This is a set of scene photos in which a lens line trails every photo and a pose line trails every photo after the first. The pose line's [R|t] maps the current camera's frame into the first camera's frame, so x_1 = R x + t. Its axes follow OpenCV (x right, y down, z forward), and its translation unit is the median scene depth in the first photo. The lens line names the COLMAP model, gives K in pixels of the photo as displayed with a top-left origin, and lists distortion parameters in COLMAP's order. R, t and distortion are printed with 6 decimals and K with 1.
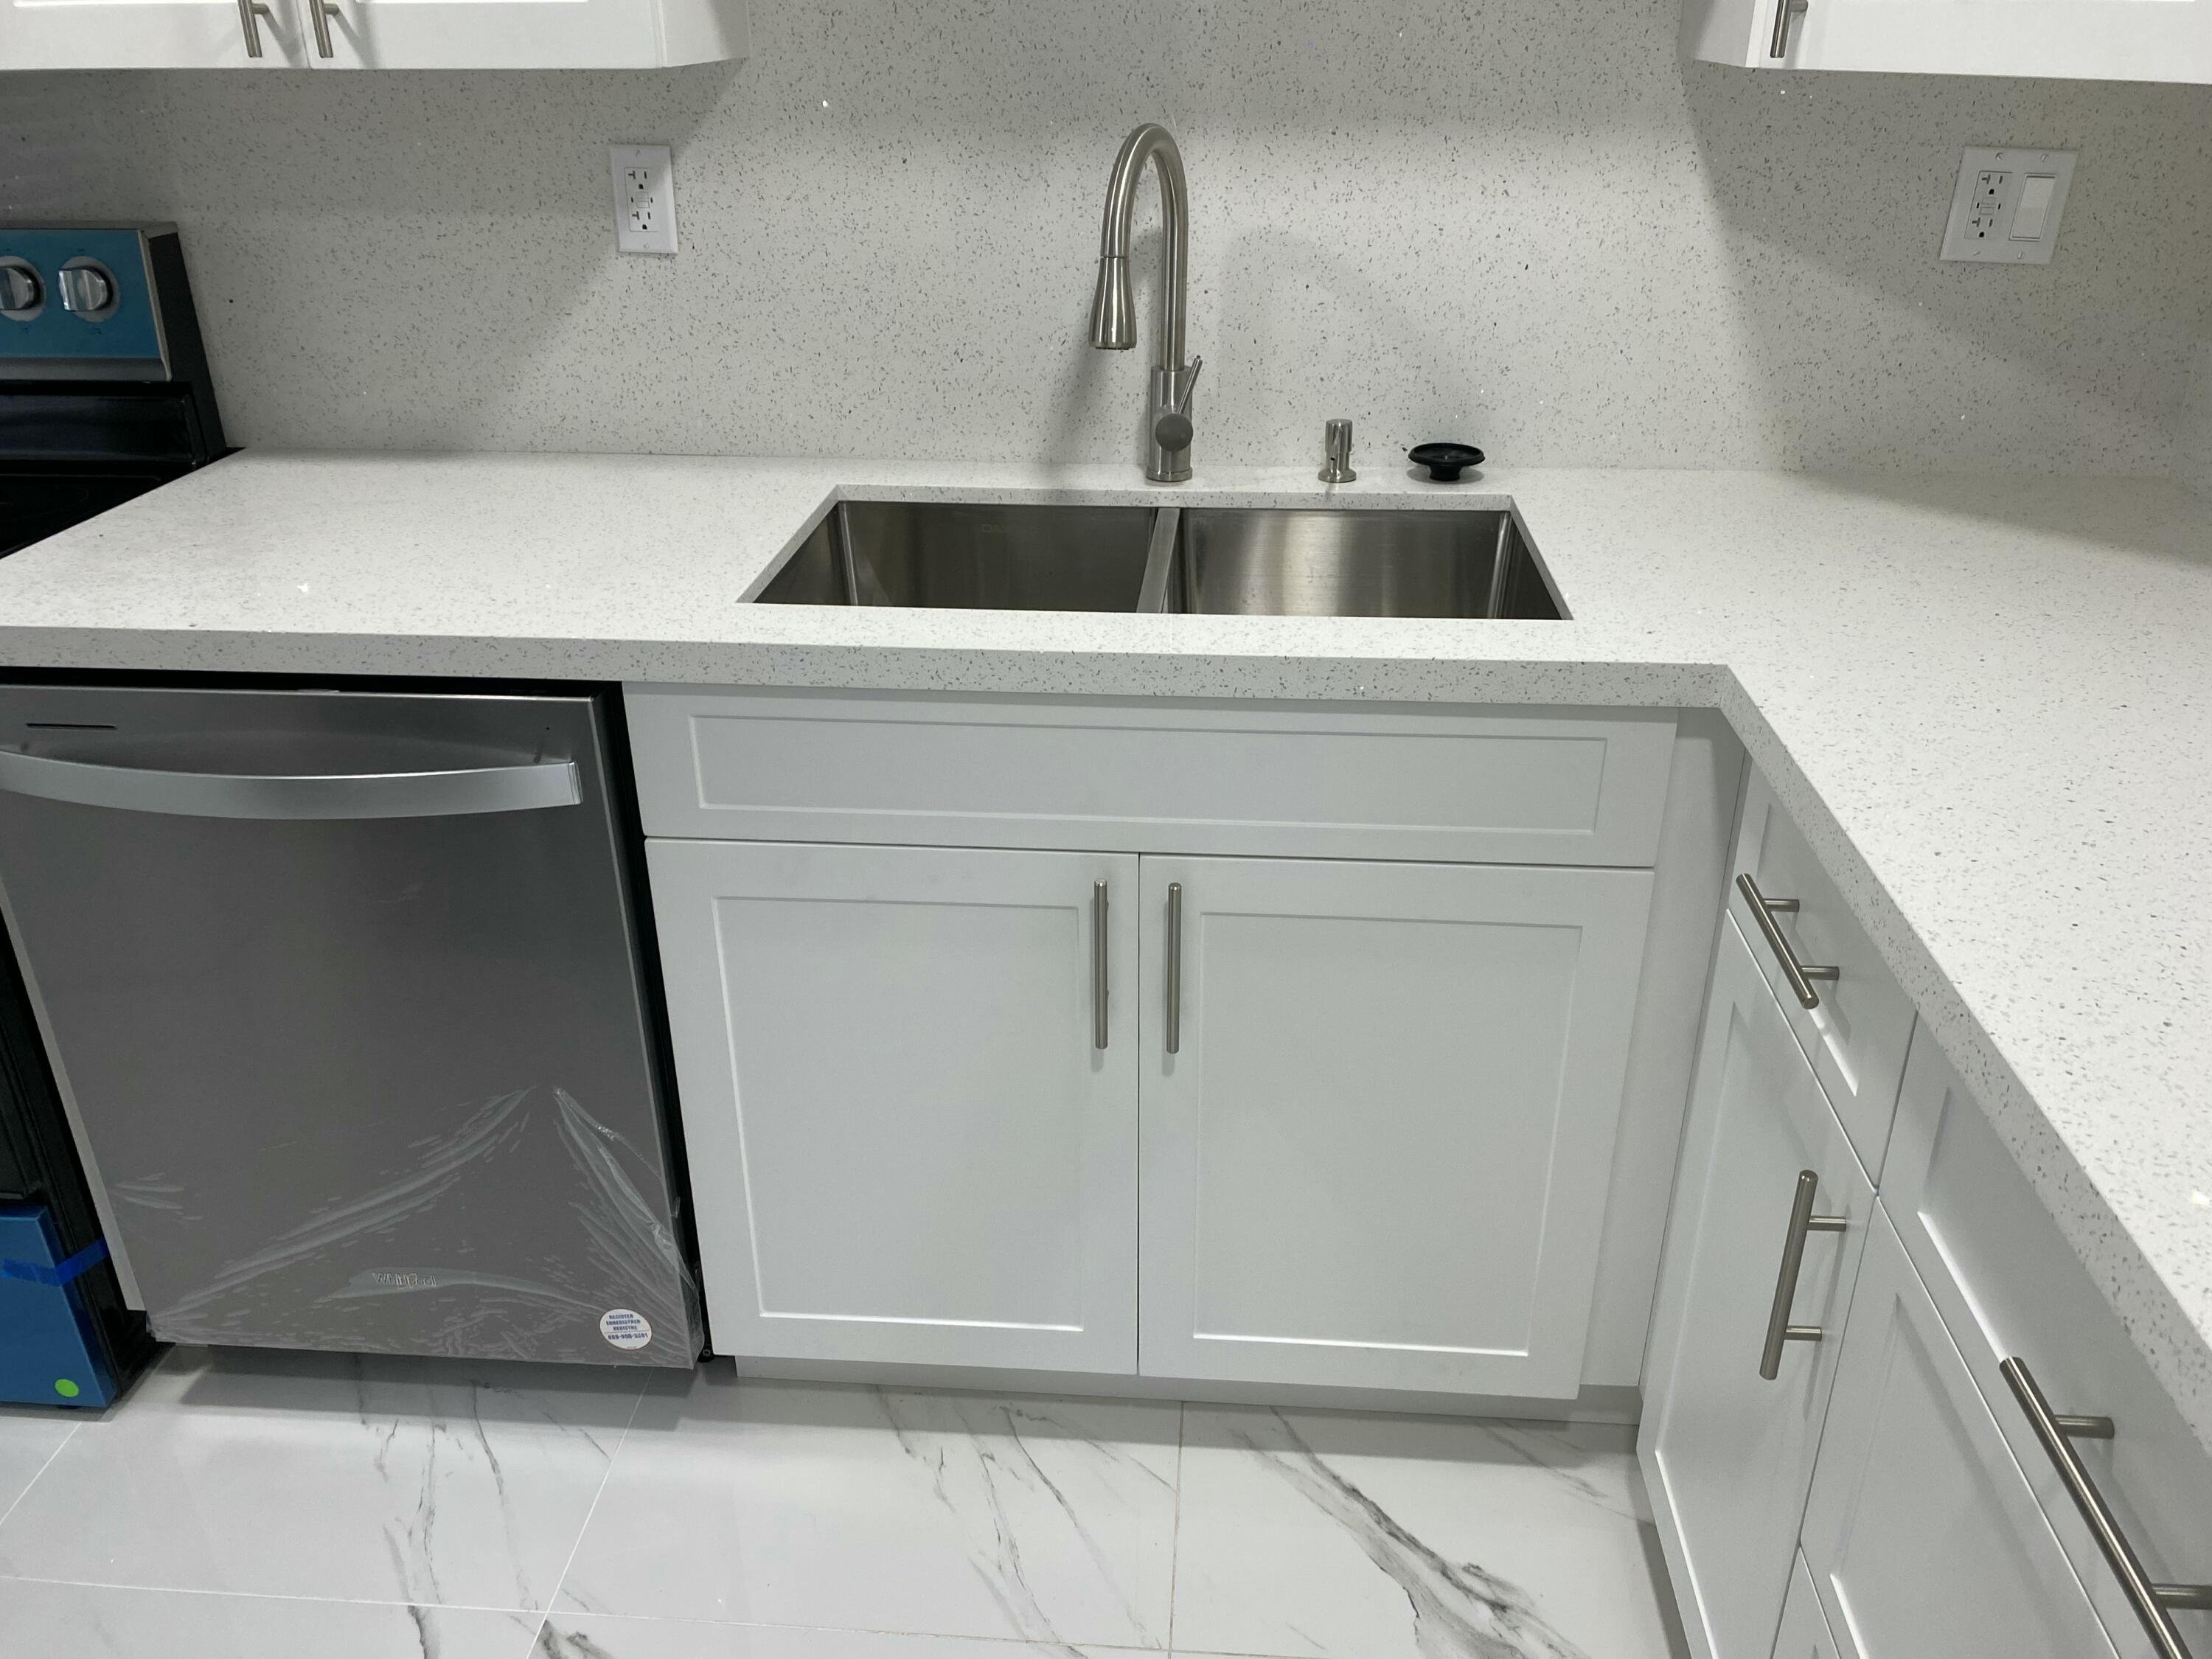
lens RADIAL K [[1757.0, 0, 1106.0], [0, 1757.0, 829.5], [0, 0, 1]] dist [0.002022, -0.004927]
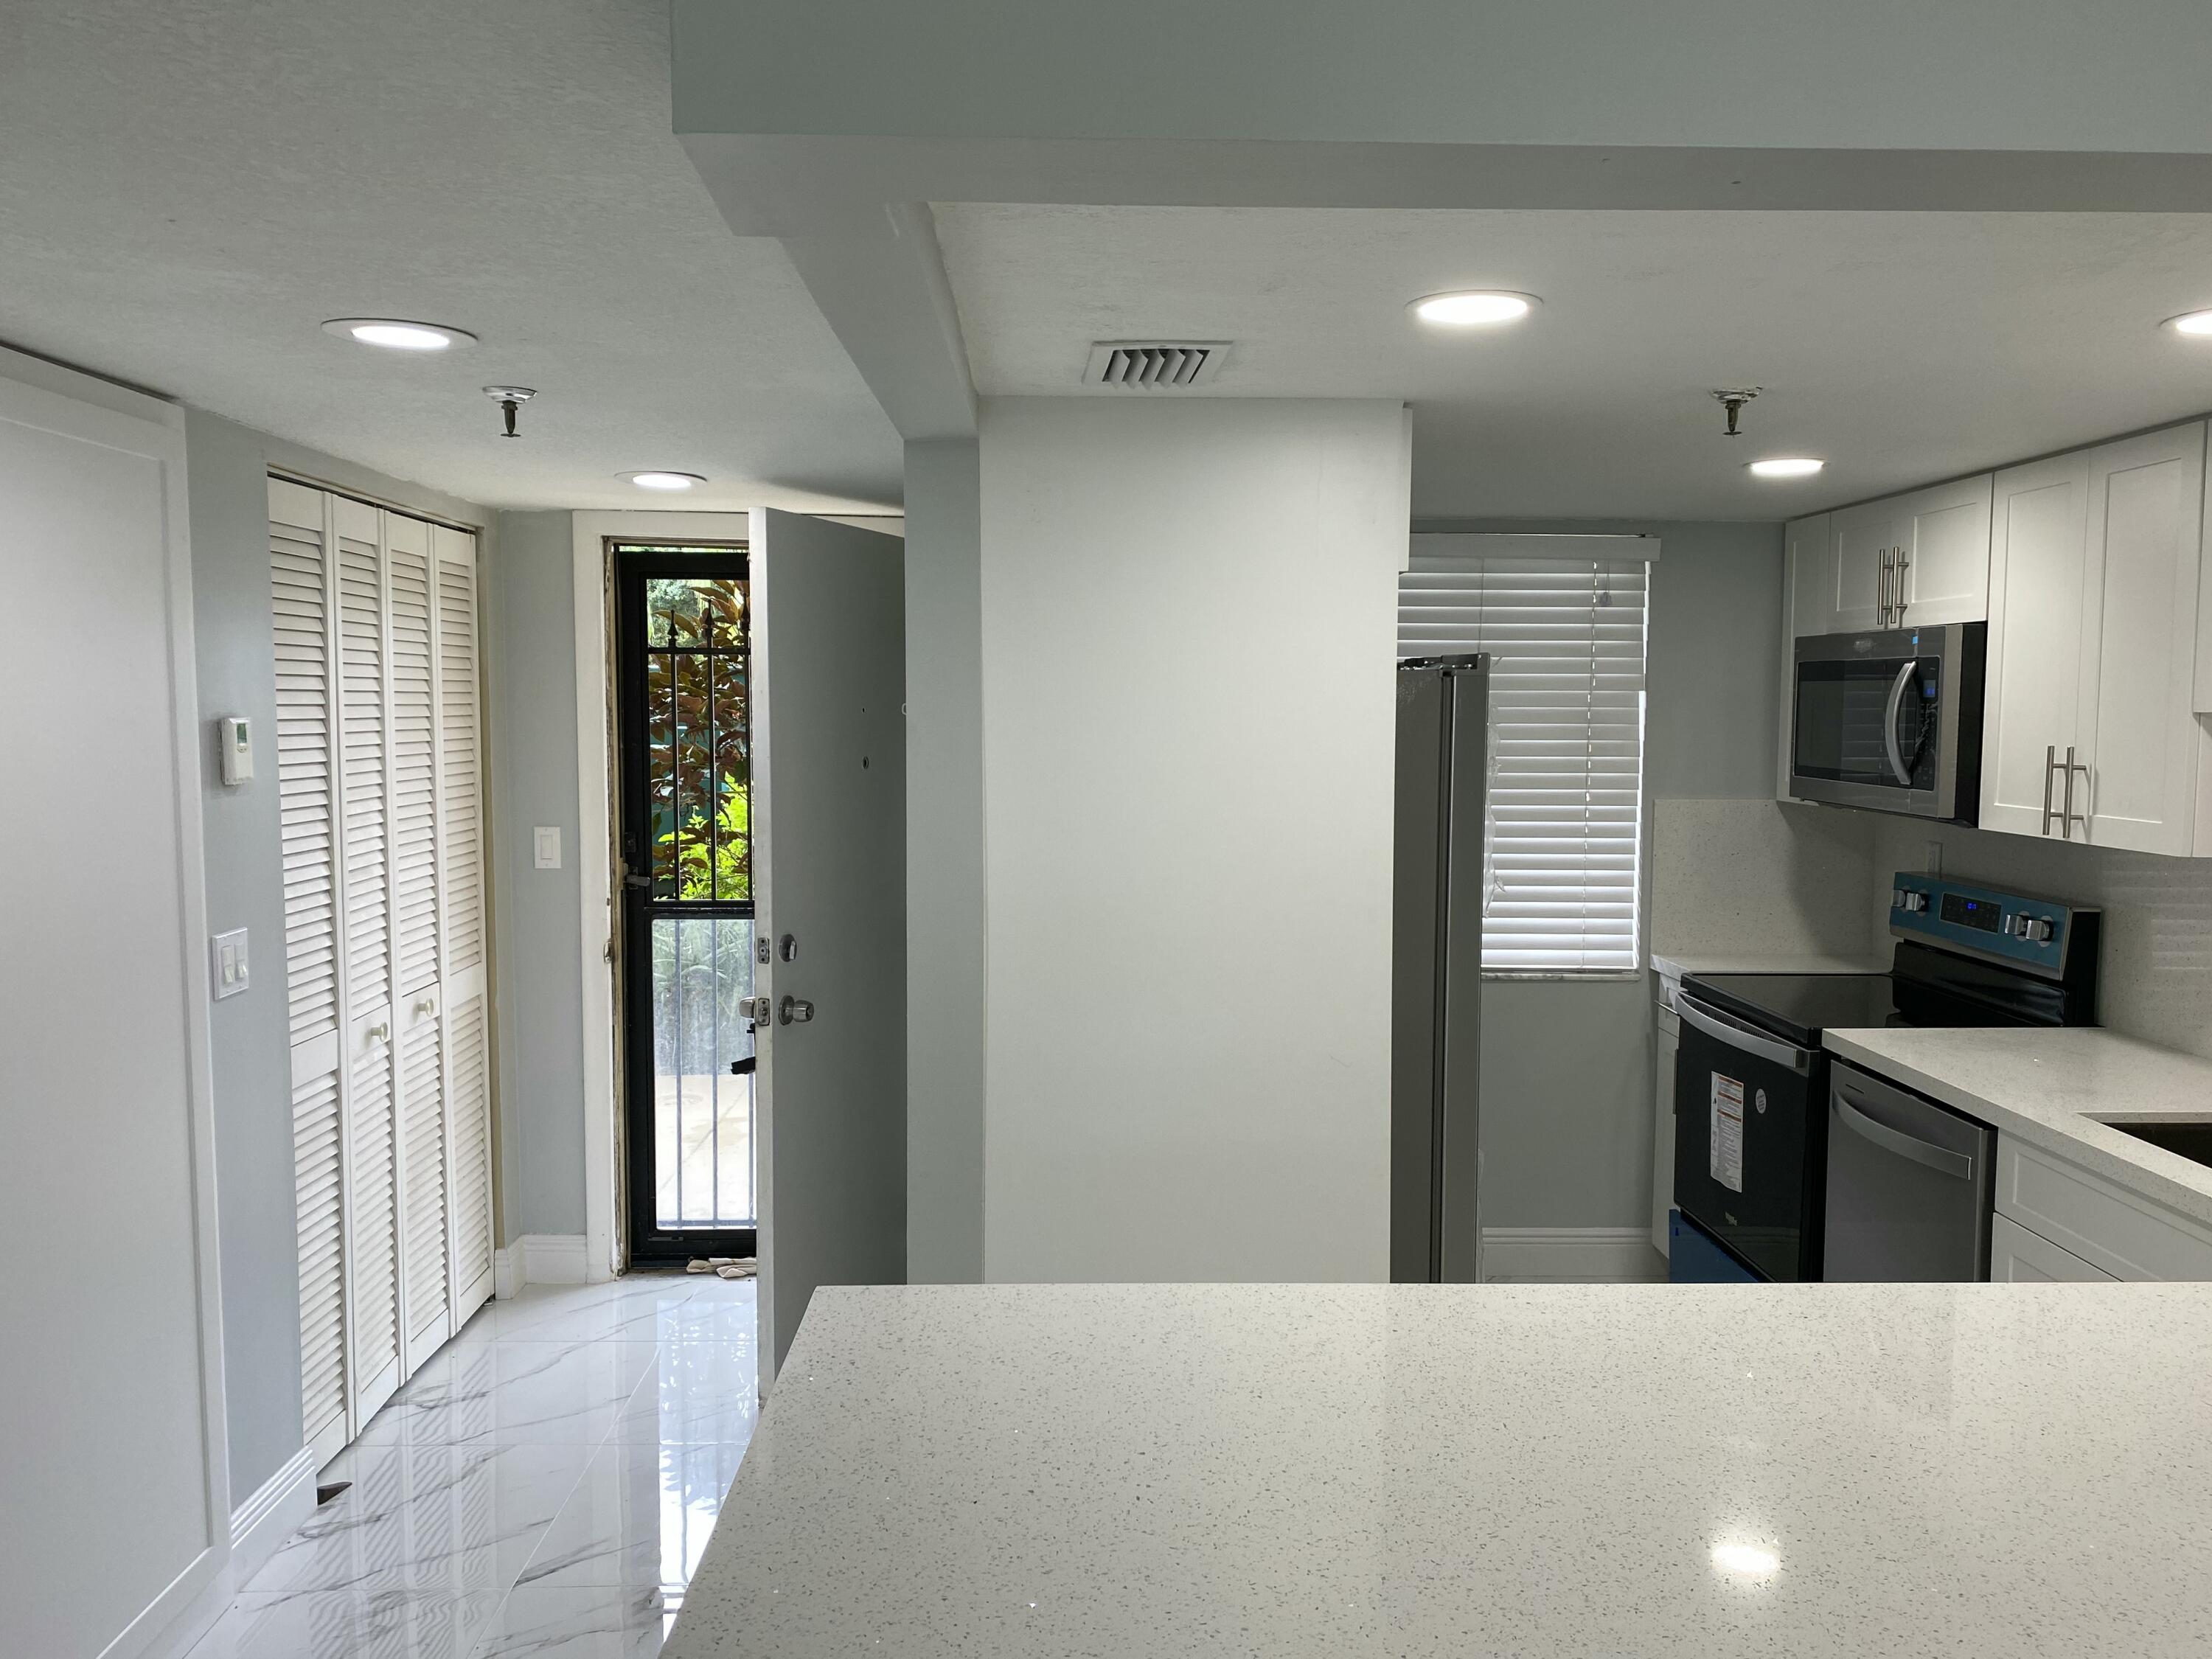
lens RADIAL K [[1653.7, 0, 1029.0], [0, 1653.7, 820.4], [0, 0, 1]] dist [-0.047754, -0.000362]
pose [[0.057972, 0.074128, -0.995562, 1.188277], [-0.441335, 0.896403, 0.041046, 0.012058], [0.895468, 0.436997, 0.084682, -0.240810]]
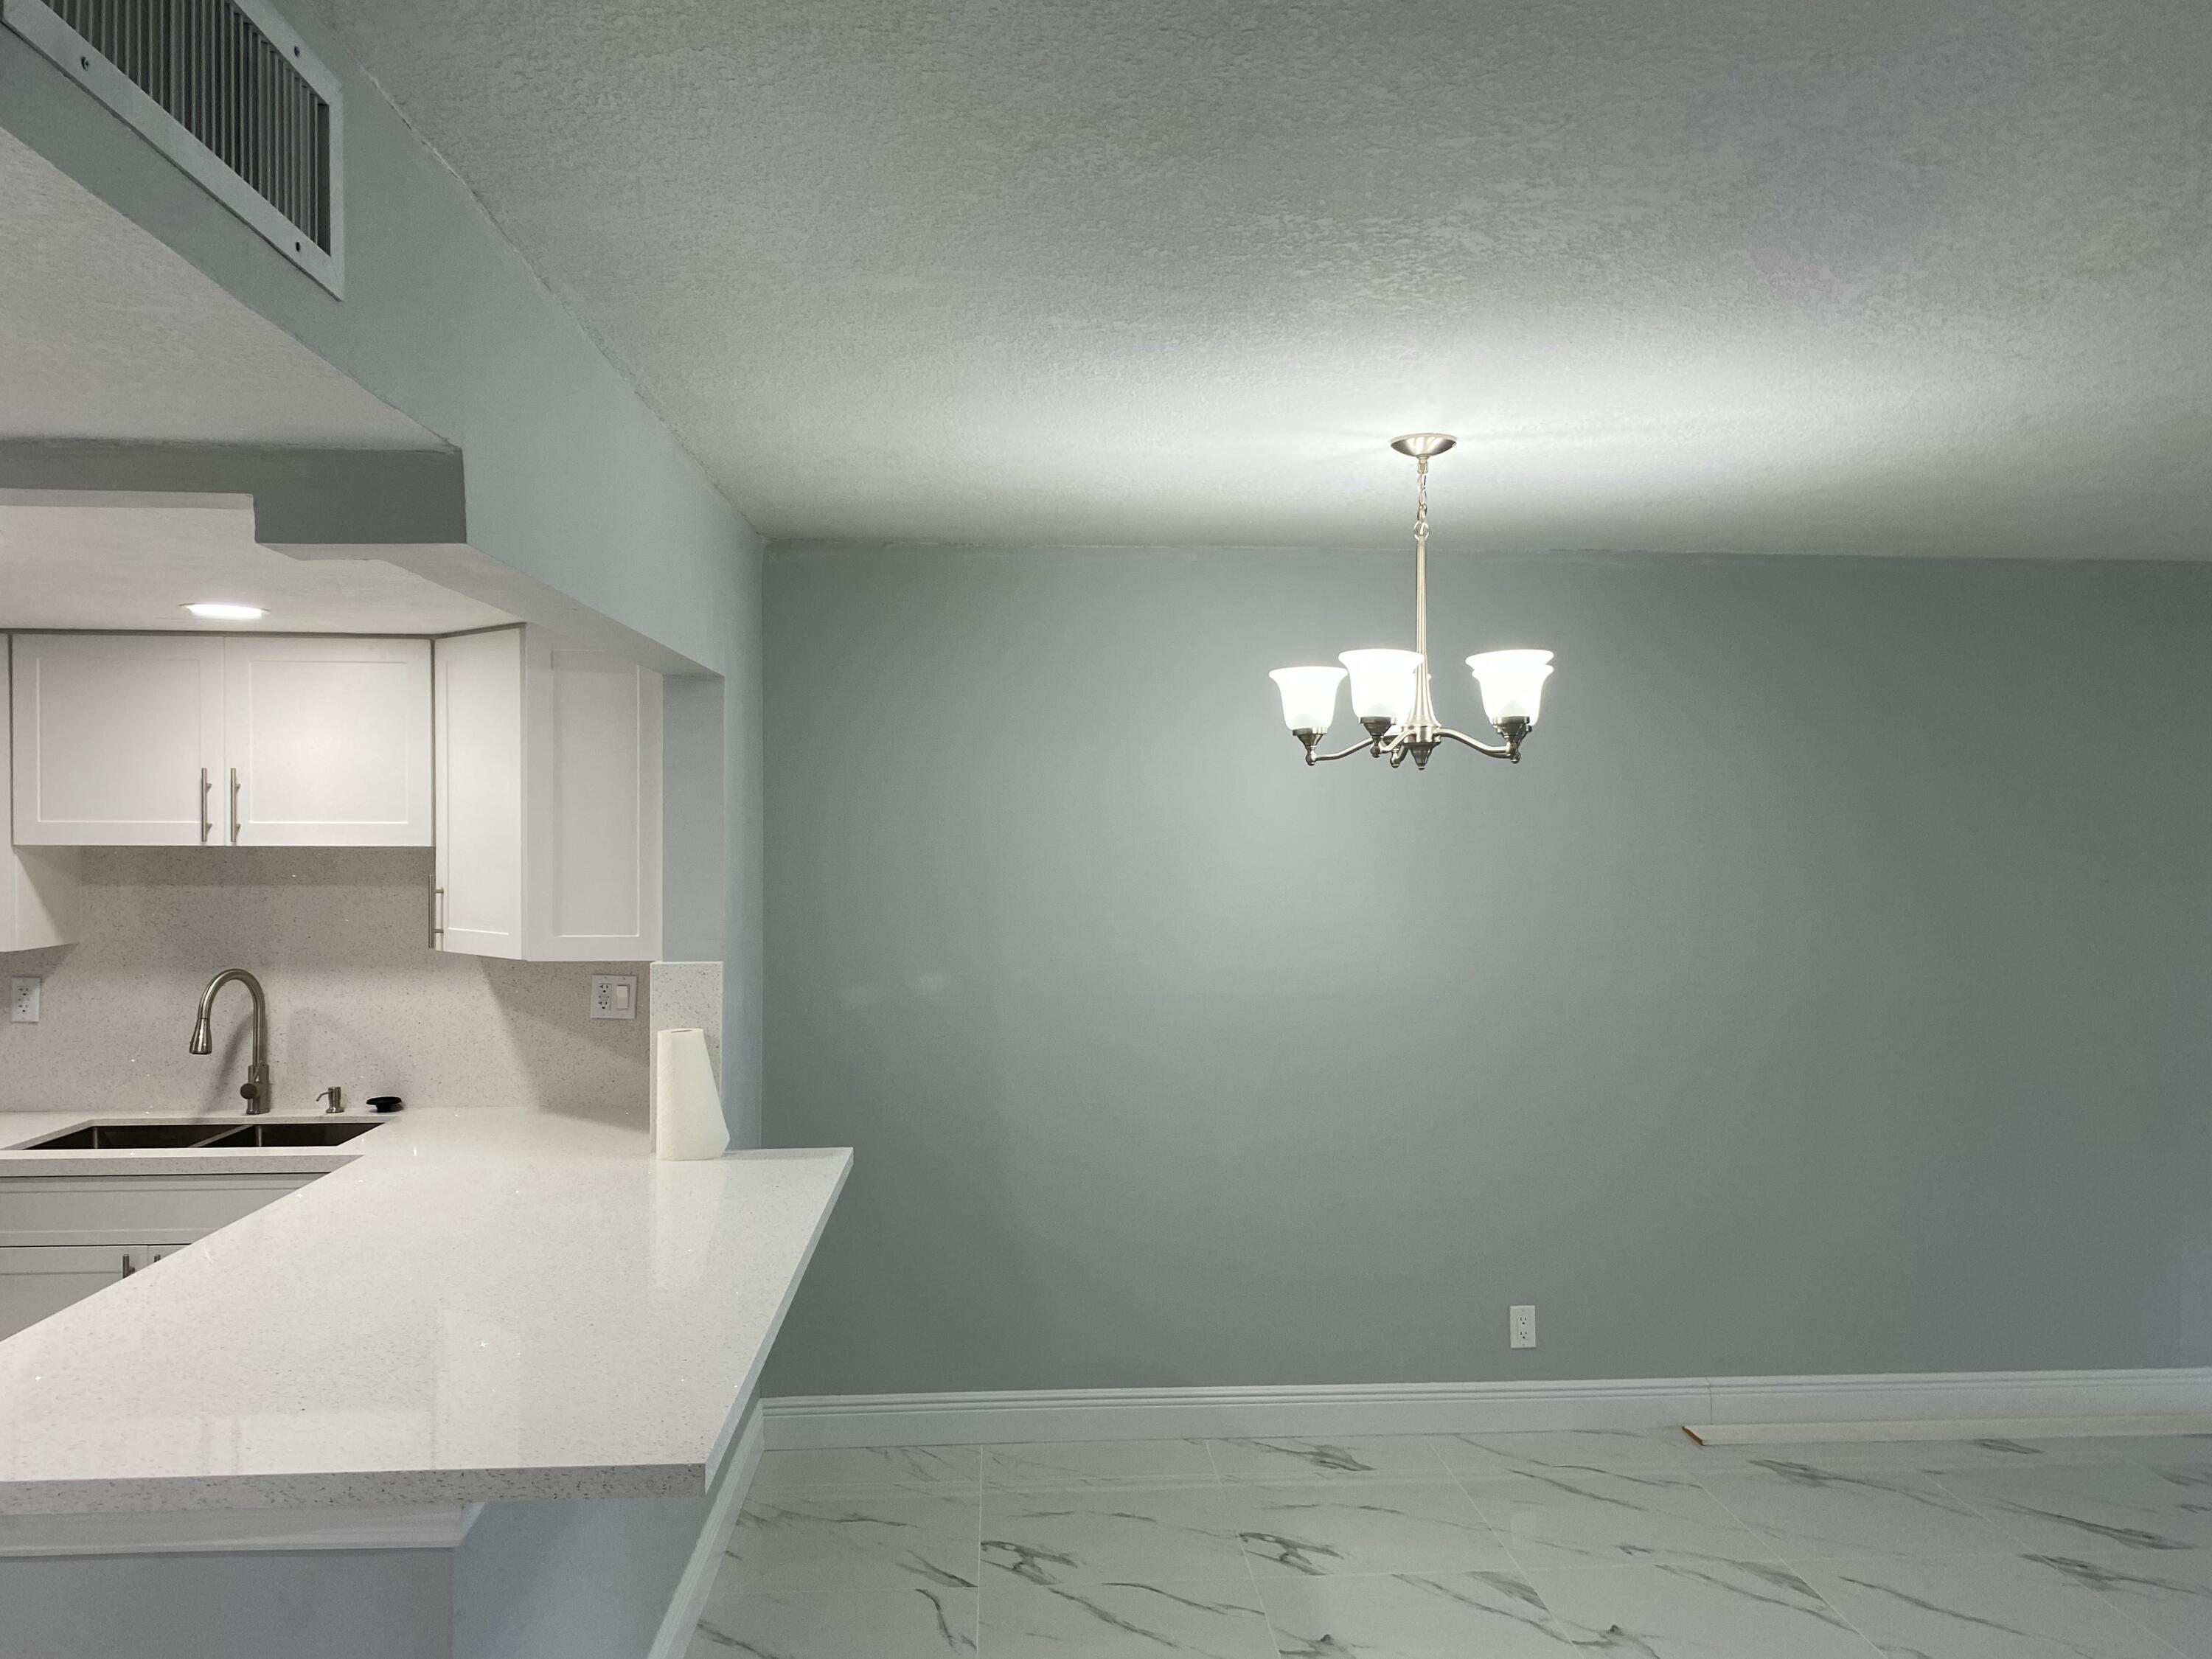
lens RADIAL K [[1669.7, 0, 1144.4], [0, 1669.7, 859.9], [0, 0, 1]] dist [0.000779, -0.001724]
pose [[0.987338, 0.004786, 0.158559, 0.850994], [0.062682, 0.906432, -0.417674, 0.489256], [-0.145722, 0.422324, 0.894655, -1.268476]]
